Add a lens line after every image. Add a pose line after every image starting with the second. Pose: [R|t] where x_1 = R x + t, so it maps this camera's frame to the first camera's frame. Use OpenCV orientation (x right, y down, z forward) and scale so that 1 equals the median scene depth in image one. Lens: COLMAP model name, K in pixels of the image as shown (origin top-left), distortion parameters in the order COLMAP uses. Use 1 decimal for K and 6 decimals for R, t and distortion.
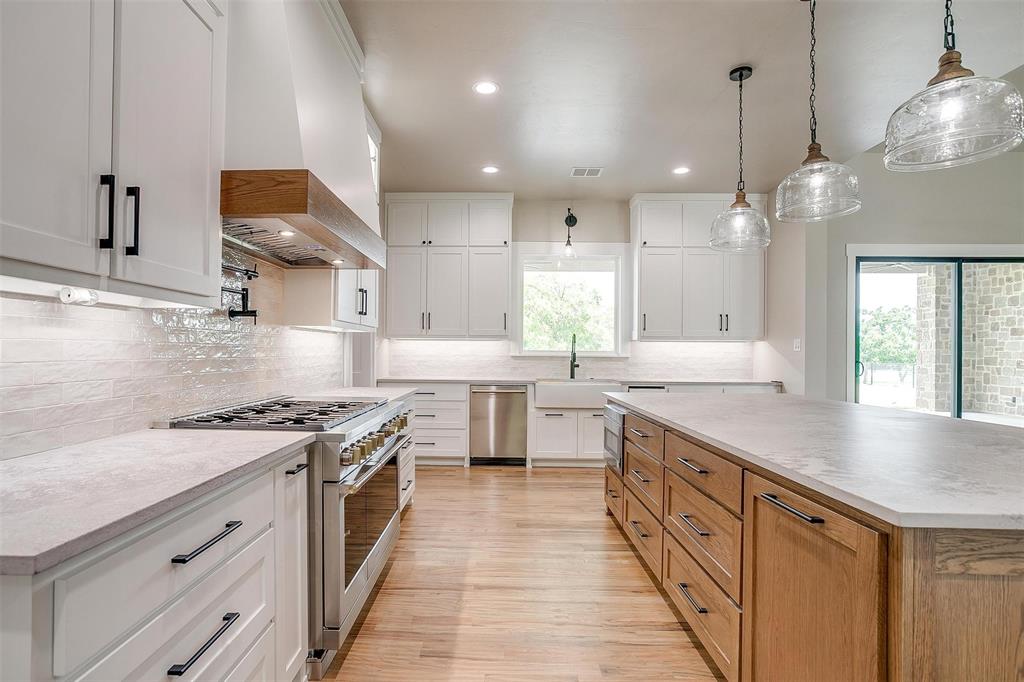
lens RADIAL K [[511.9, 0, 482.7], [0, 511.9, 350.0], [0, 0, 1]] dist [-0.019637, 0.002457]
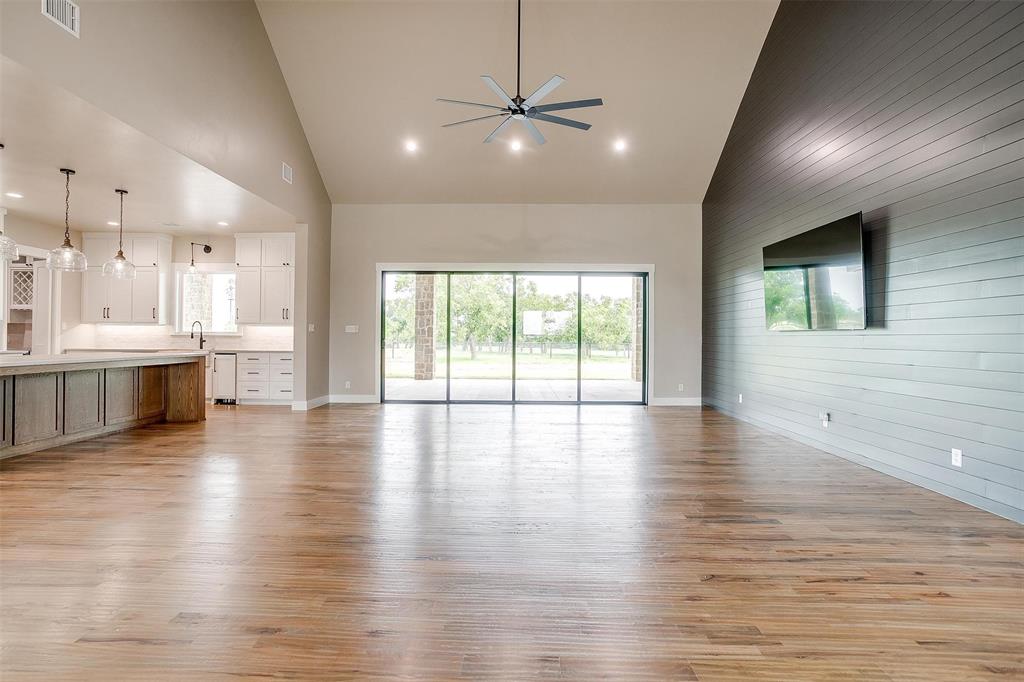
lens RADIAL K [[503.9, 0, 501.2], [0, 503.9, 331.8], [0, 0, 1]] dist [-0.019489, 0.008578]
pose [[1.000000, 0.000187, -0.000272, 1.103096], [-0.000190, 0.999946, -0.010392, 0.018555], [0.000270, 0.010392, 0.999946, -0.532228]]
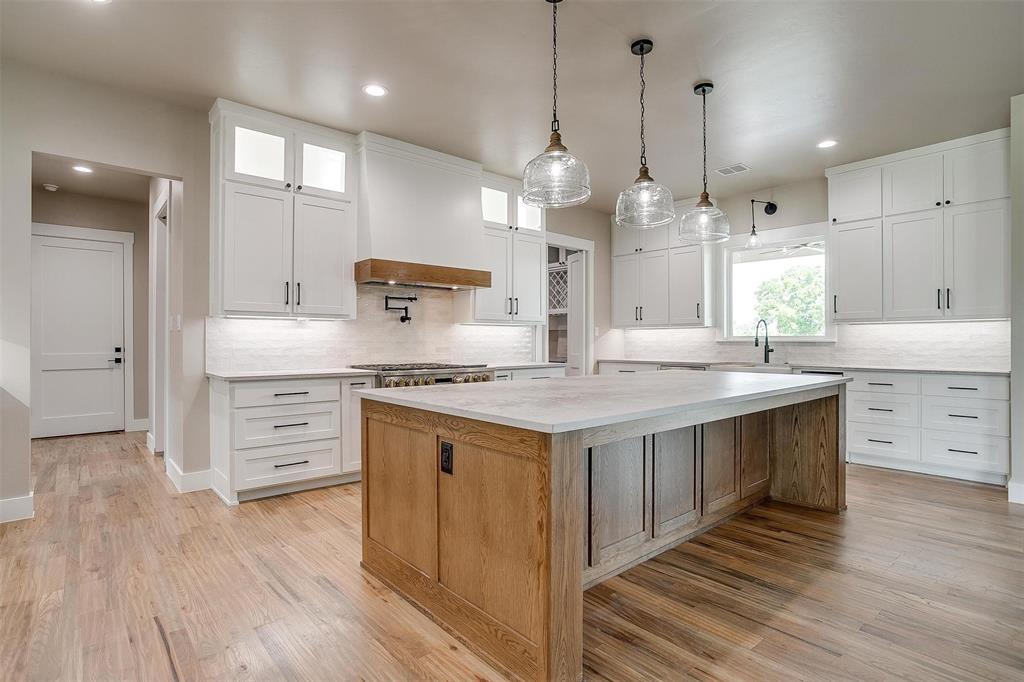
lens RADIAL K [[511.9, 0, 518.7], [0, 511.9, 339.6], [0, 0, 1]] dist [-0.019637, 0.002457]
pose [[0.692828, -0.011580, -0.721010, 0.567366], [0.007795, 0.999933, -0.008570, 0.014032], [0.721061, 0.000317, 0.692872, -0.045744]]
